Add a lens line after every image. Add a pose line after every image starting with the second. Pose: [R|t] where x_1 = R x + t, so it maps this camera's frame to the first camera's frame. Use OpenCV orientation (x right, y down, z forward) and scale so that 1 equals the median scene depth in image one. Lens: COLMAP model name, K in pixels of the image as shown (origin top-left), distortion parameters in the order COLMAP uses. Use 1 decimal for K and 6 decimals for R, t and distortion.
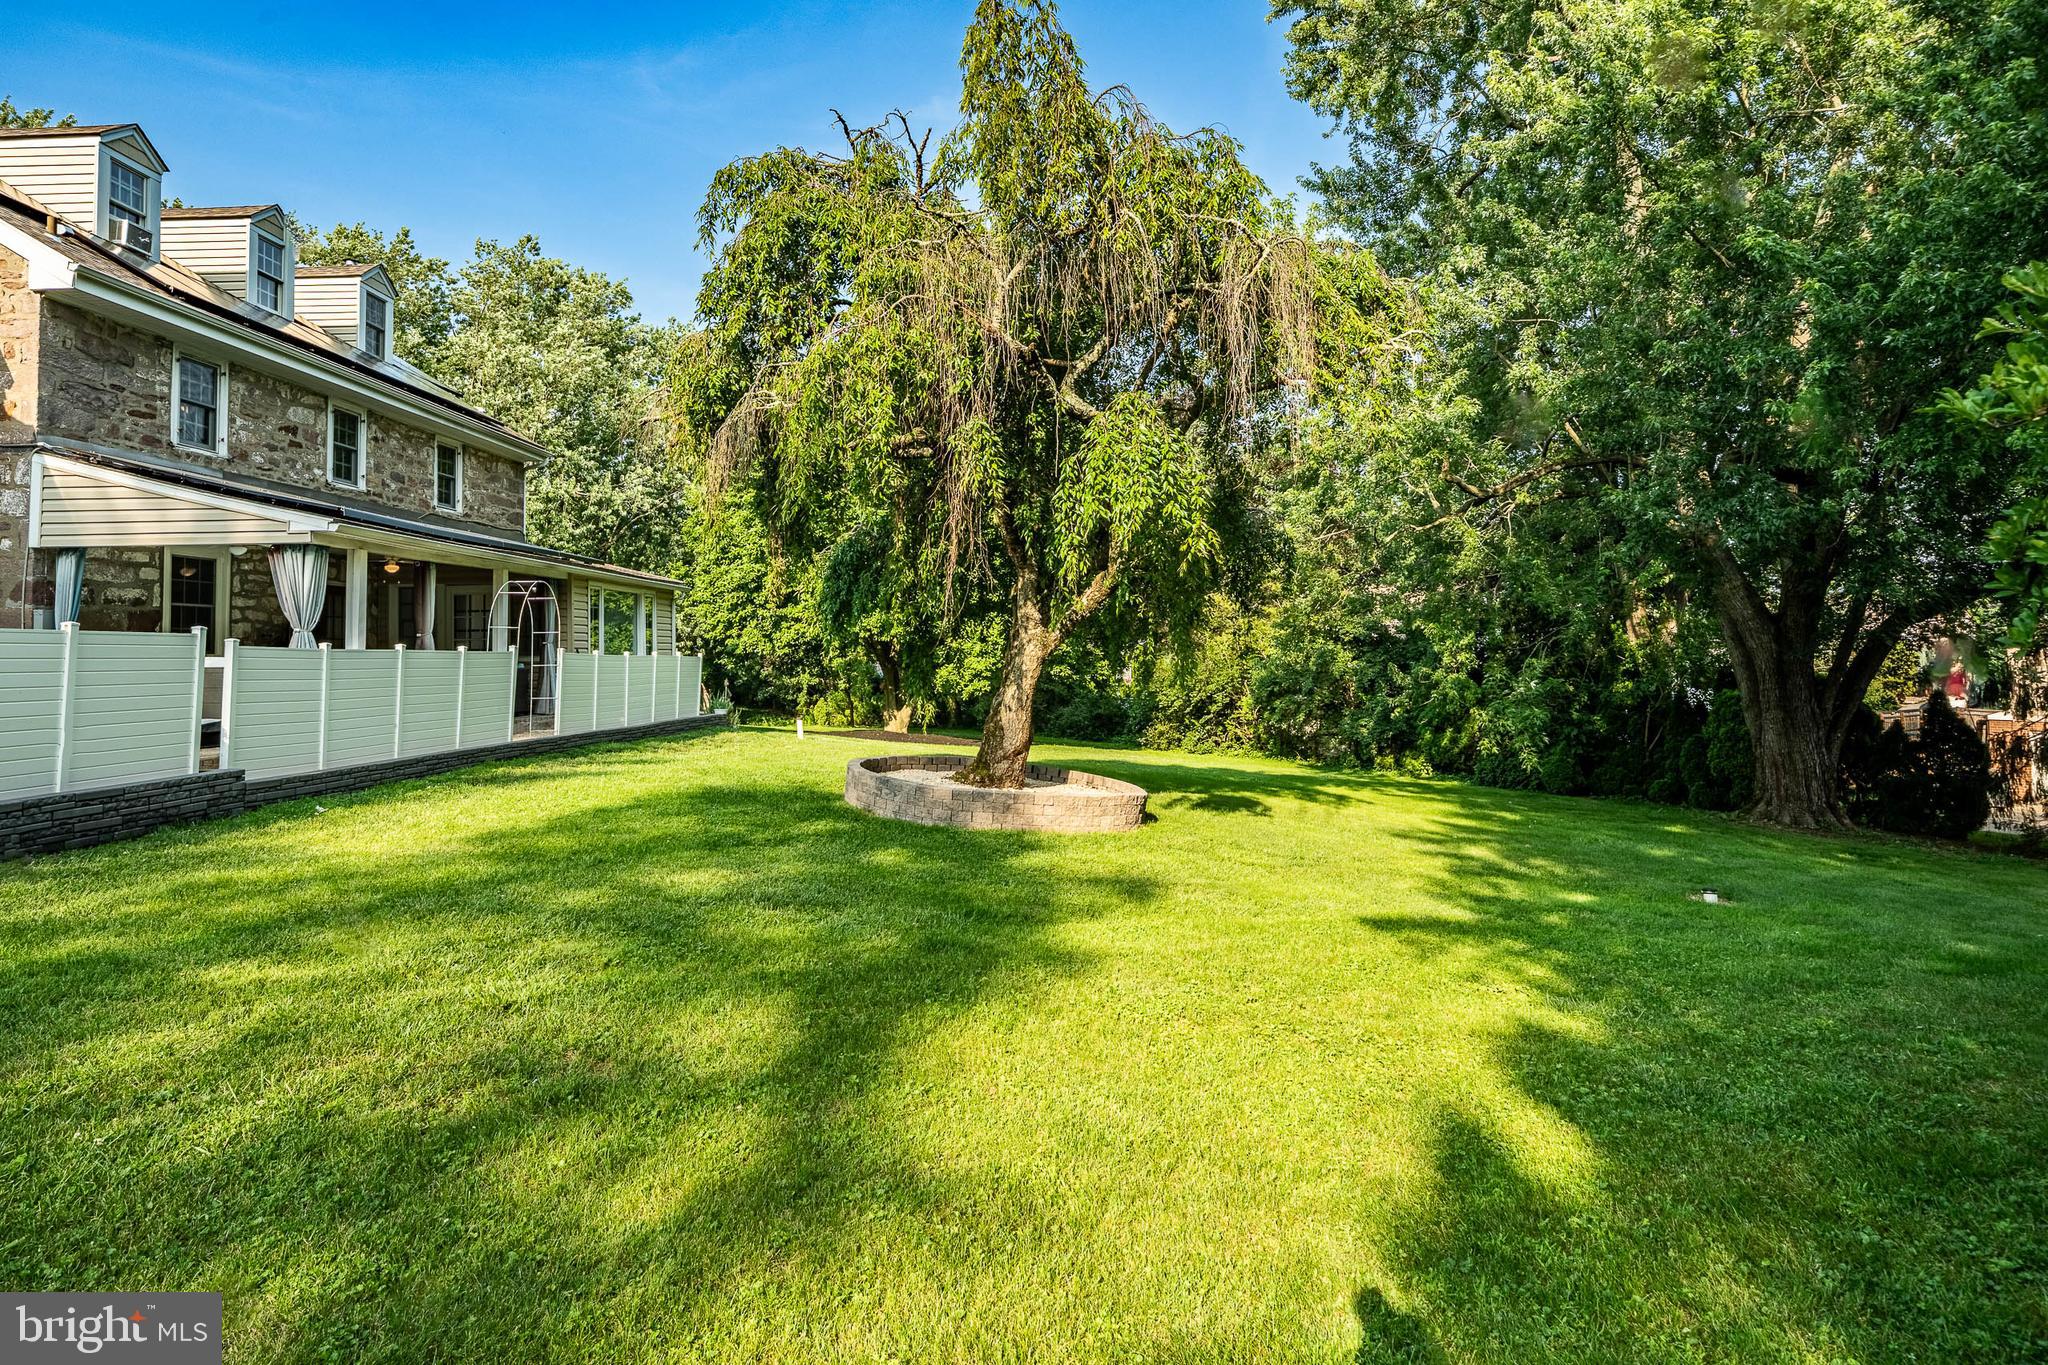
lens RADIAL K [[1132.5, 0, 1004.8], [0, 1132.5, 600.6], [0, 0, 1]] dist [0.001788, -0.001472]
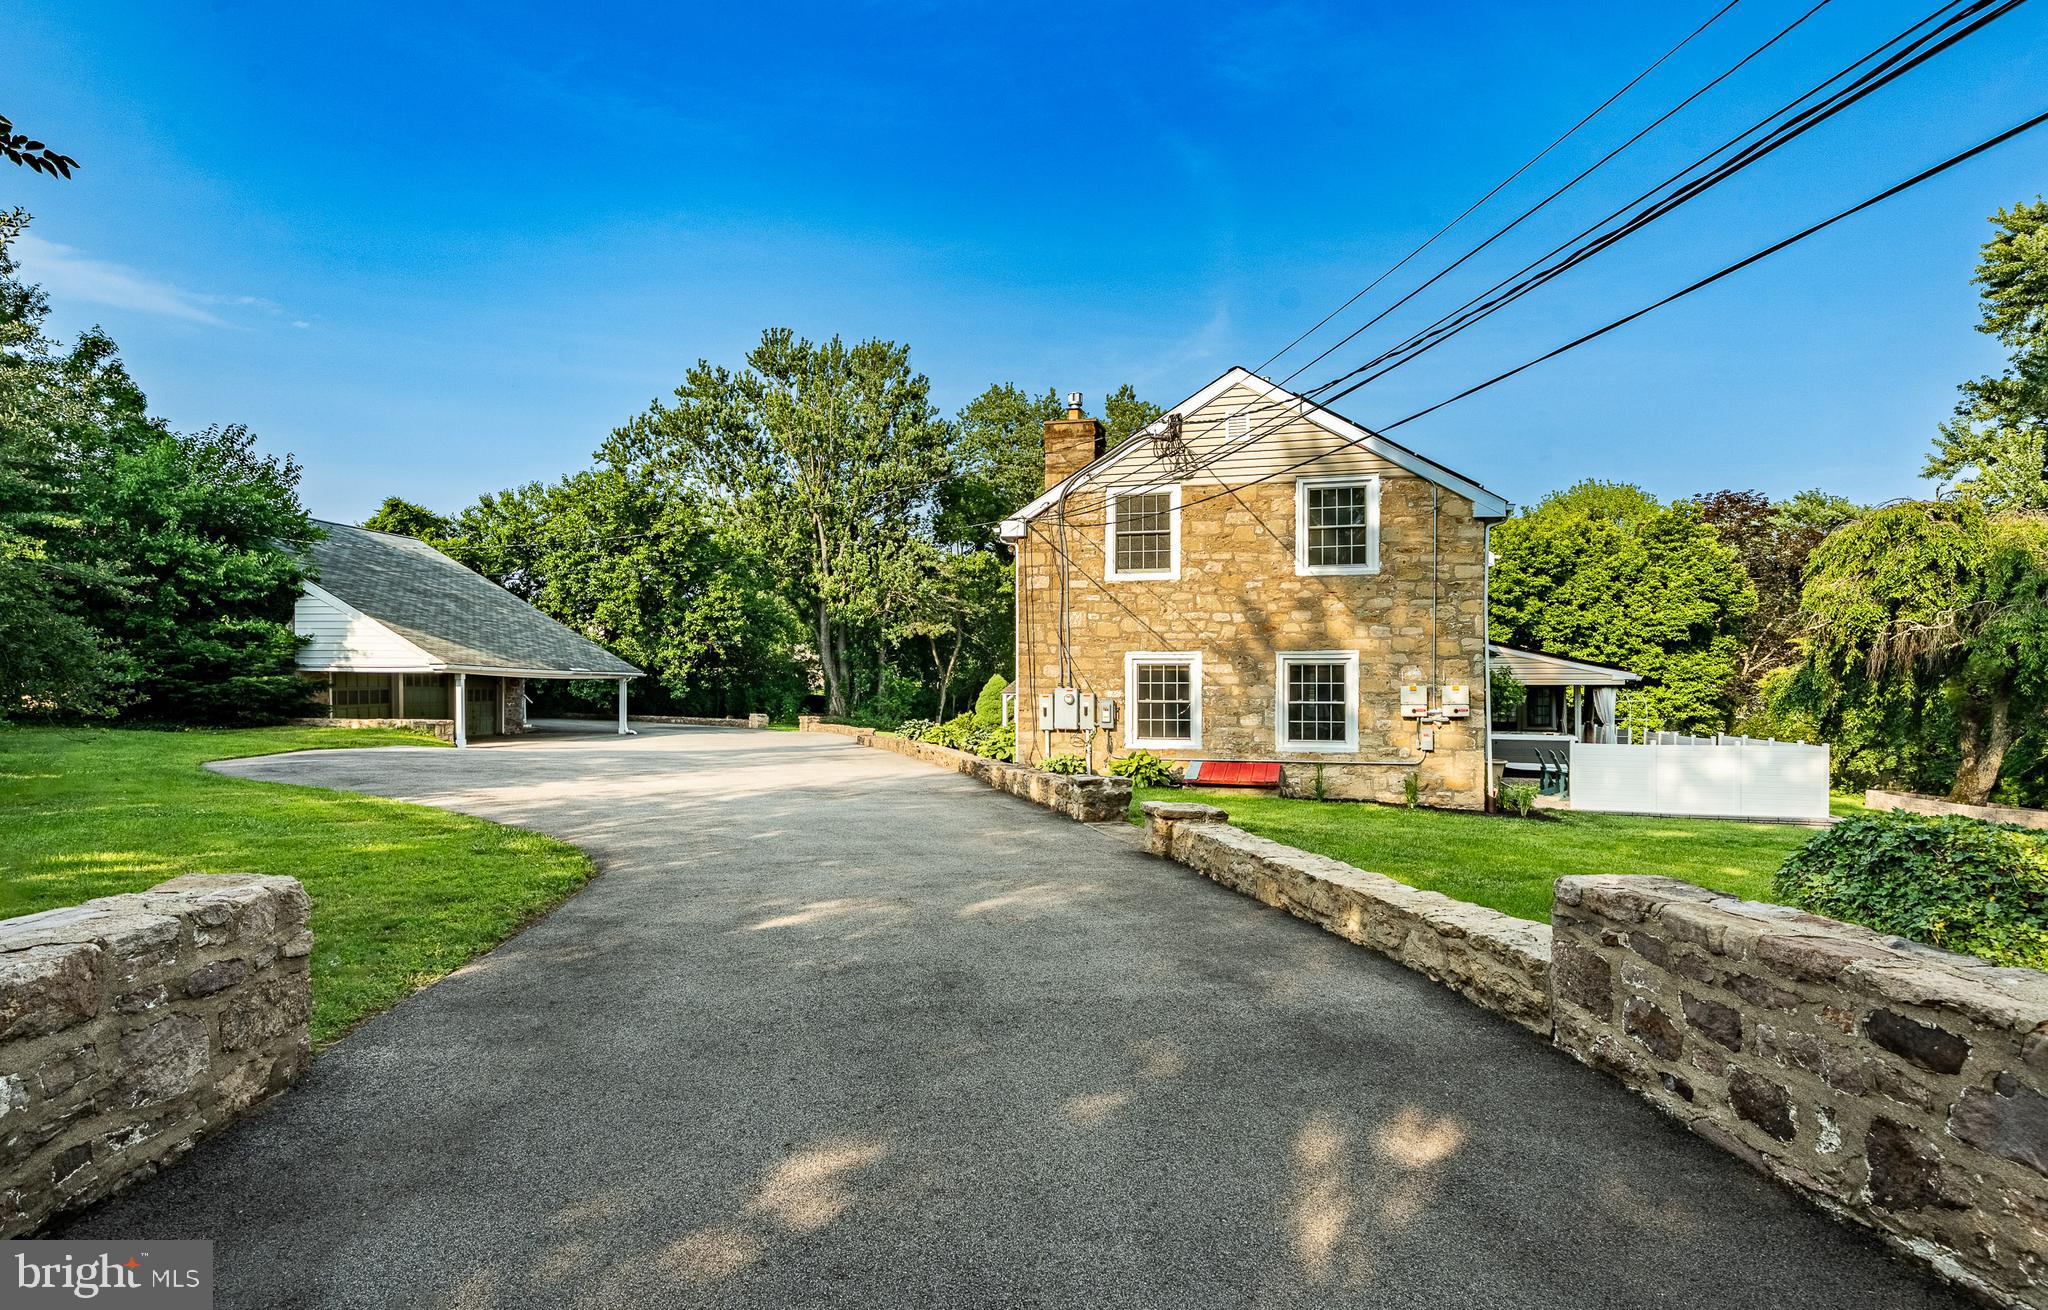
lens RADIAL K [[1066.4, 0, 1001.9], [0, 1066.4, 685.5], [0, 0, 1]] dist [-0.007251, 0.001786]
pose [[0.970750, 0.009150, -0.239918, -1.055591], [0.002750, 0.998784, 0.049220, -0.126322], [0.240077, -0.048440, 0.969545, -1.031224]]
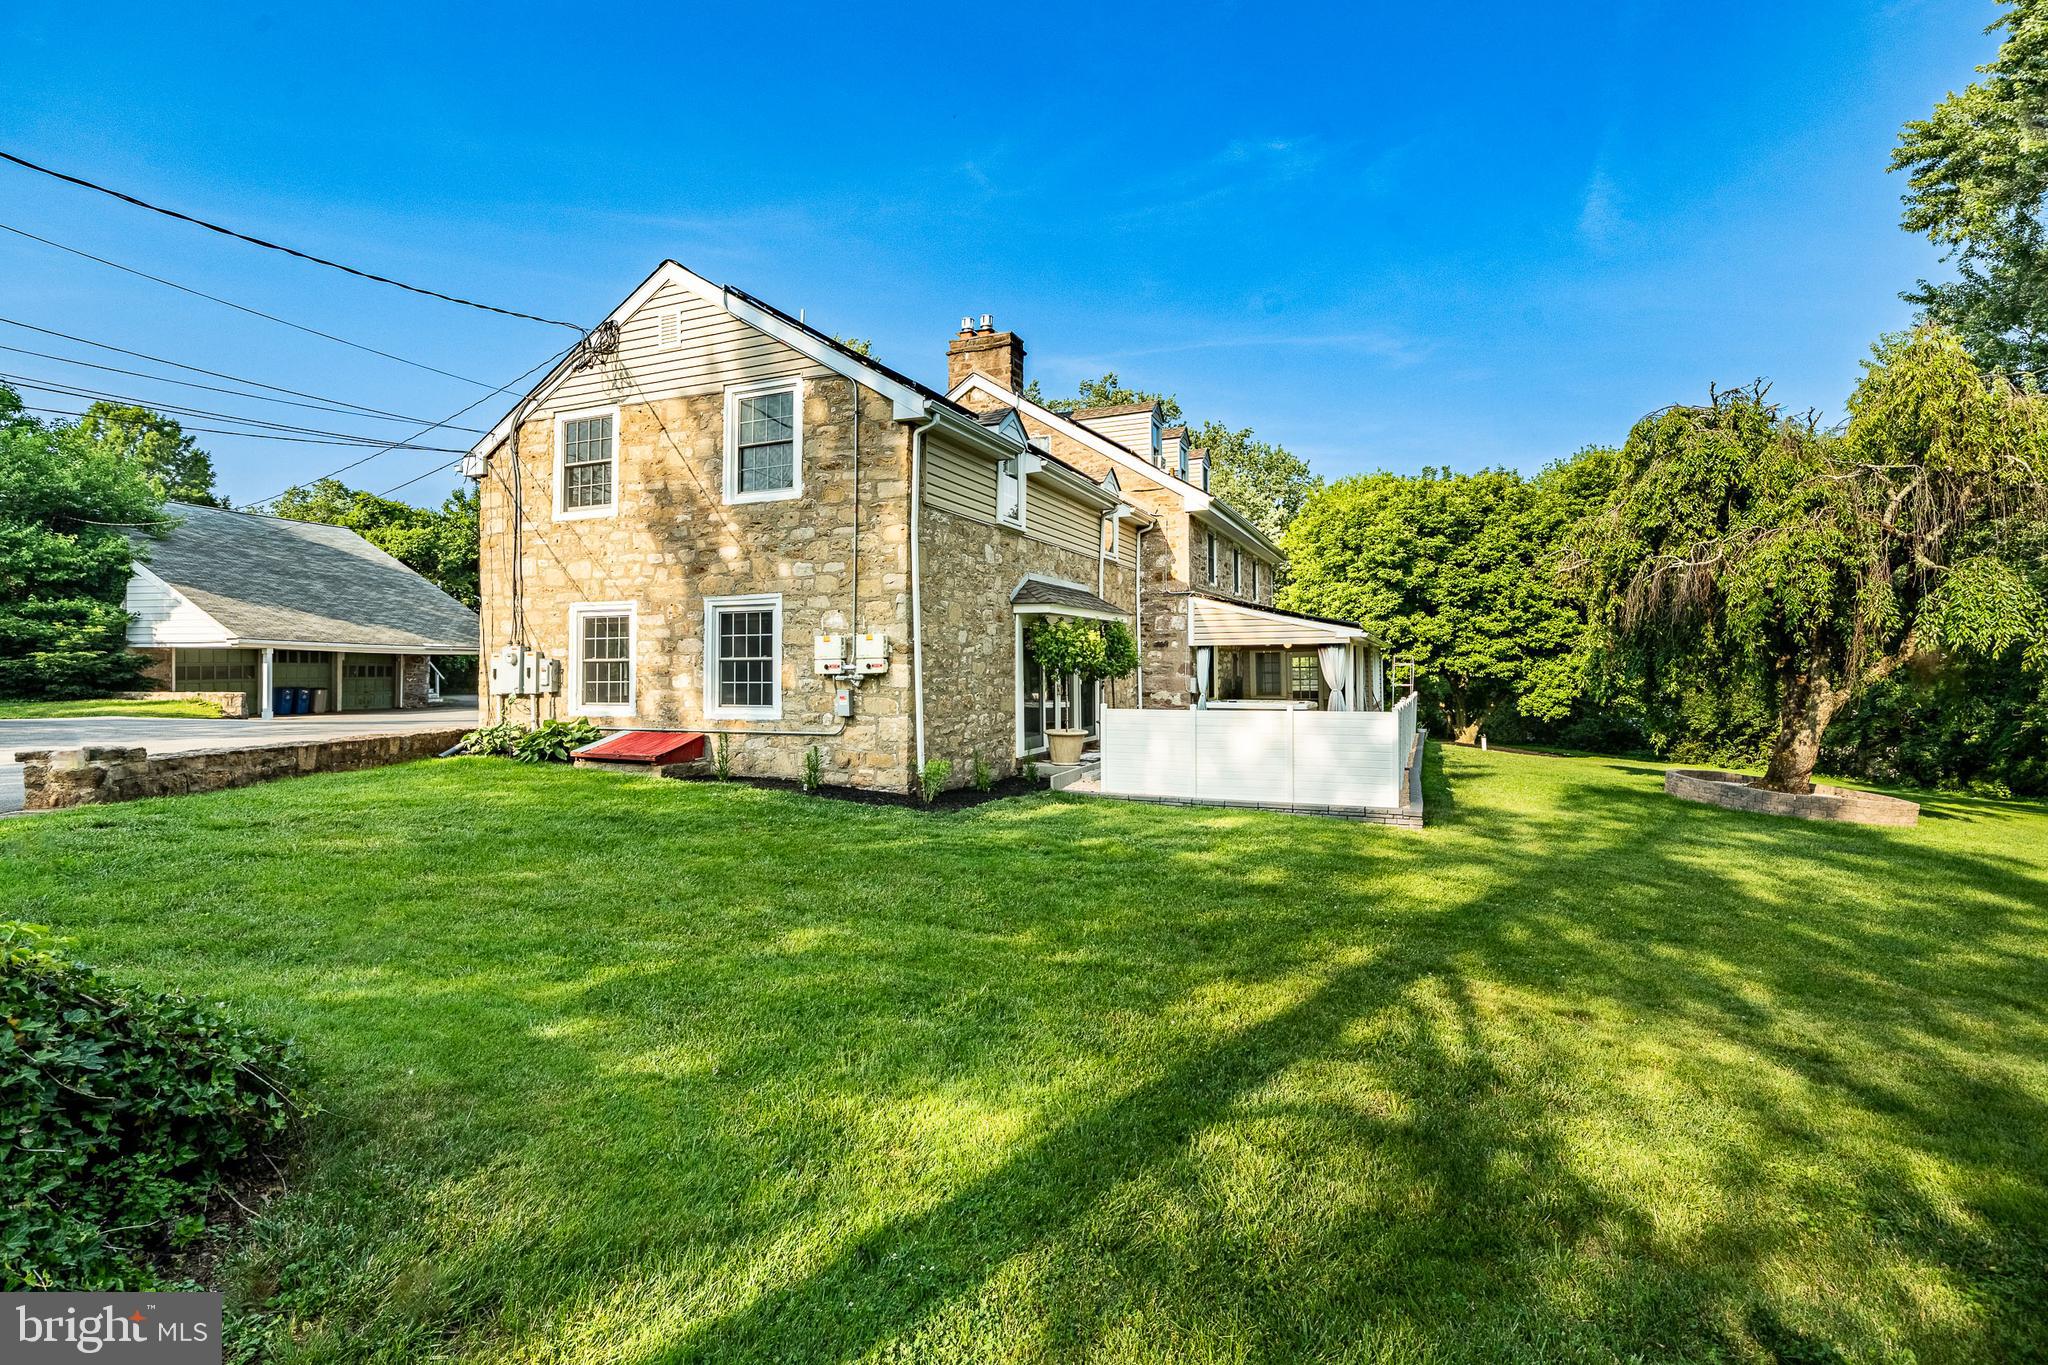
lens RADIAL K [[979.2, 0, 957.9], [0, 979.2, 646.9], [0, 0, 1]] dist [-0.003667, 0.002232]
pose [[0.932525, -0.005275, -0.361066, -0.523492], [0.016401, 0.999480, 0.027757, -0.082397], [0.360732, -0.031806, 0.932127, -0.580860]]
